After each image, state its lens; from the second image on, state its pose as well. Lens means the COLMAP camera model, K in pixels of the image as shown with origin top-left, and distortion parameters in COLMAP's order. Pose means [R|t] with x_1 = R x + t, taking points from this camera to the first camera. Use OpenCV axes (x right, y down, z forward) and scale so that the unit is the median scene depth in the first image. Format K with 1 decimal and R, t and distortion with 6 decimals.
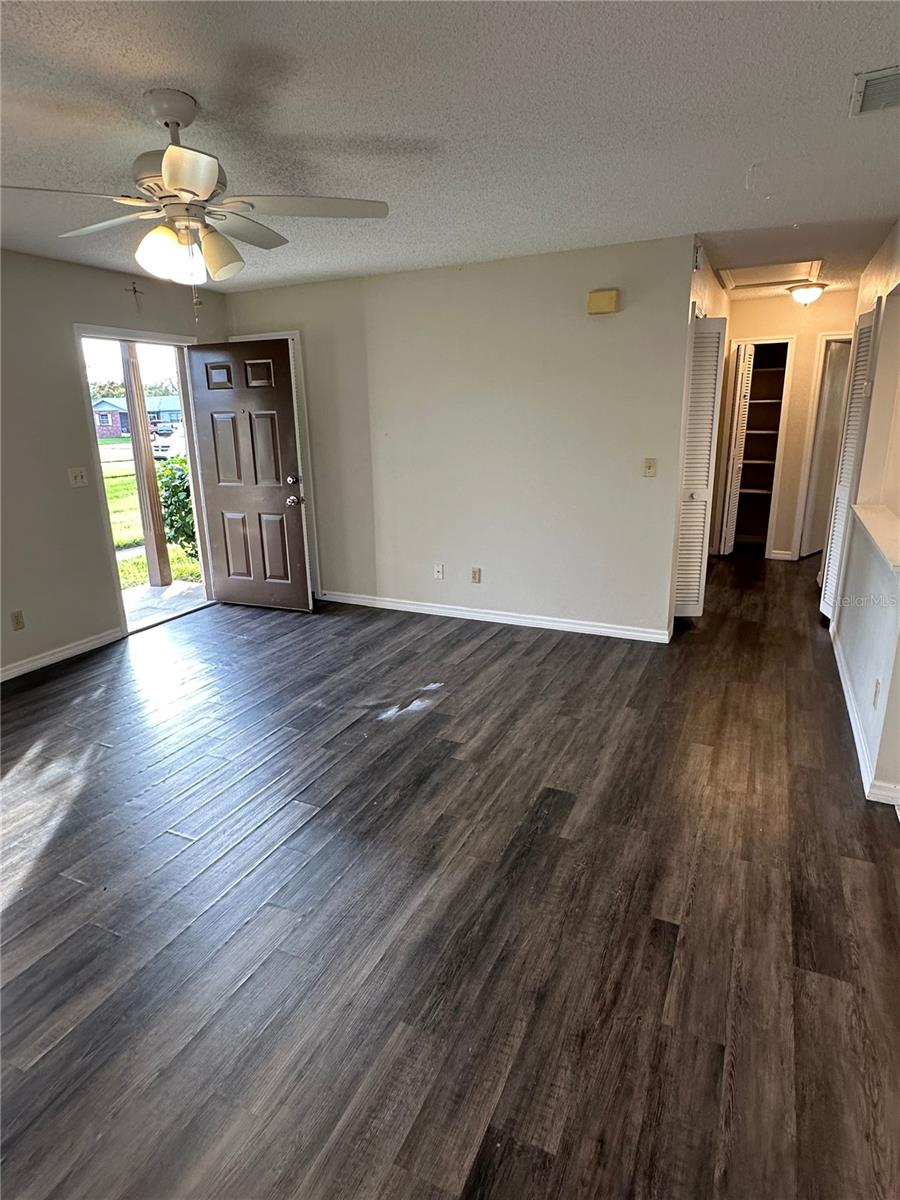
lens RADIAL K [[673.6, 0, 448.7], [0, 673.6, 598.6], [0, 0, 1]] dist [-0.004403, -0.000327]
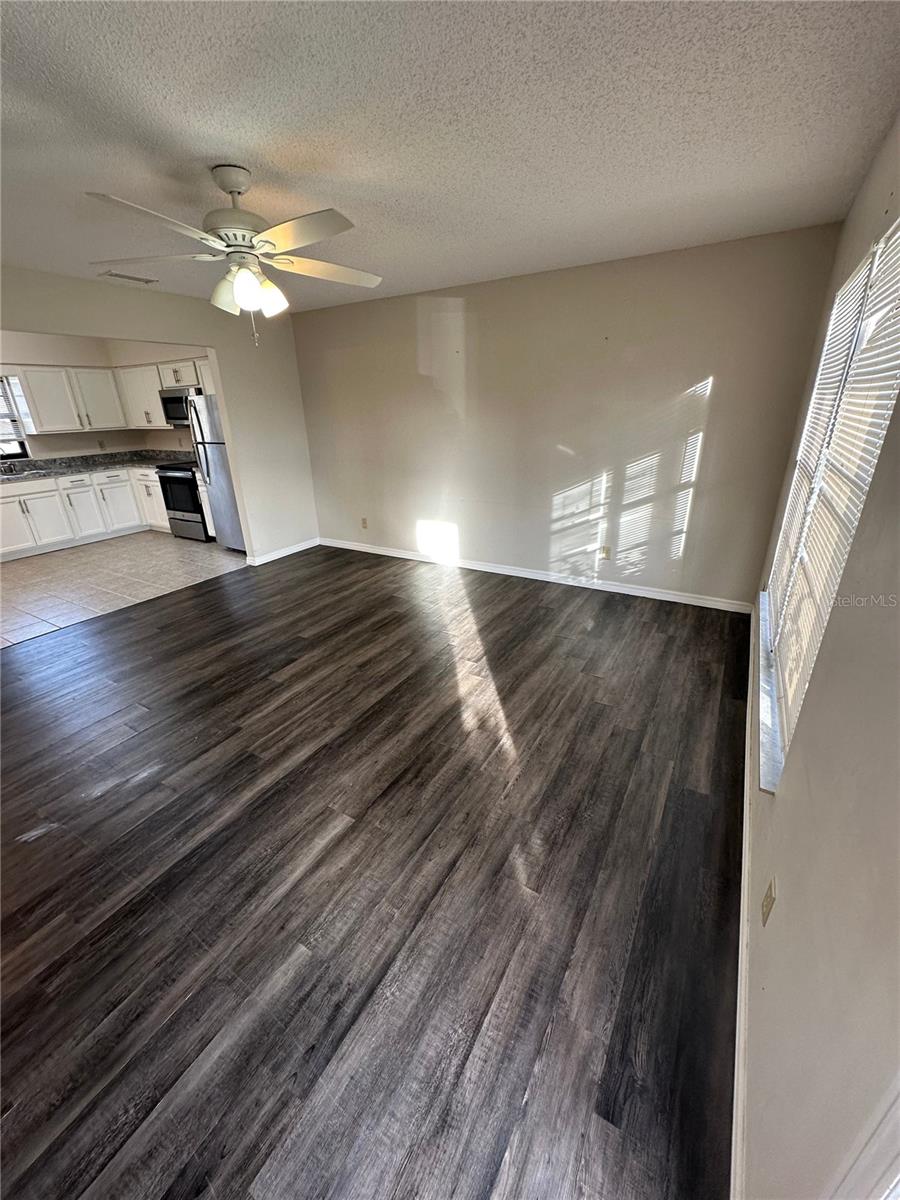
lens RADIAL K [[479.8, 0, 444.7], [0, 479.8, 603.1], [0, 0, 1]] dist [-0.003414, -0.000051]
pose [[-0.994056, 0.002231, 0.108849, -0.527389], [0.068811, 0.787651, 0.612267, -0.352166], [-0.084369, 0.616118, -0.783123, 1.274759]]
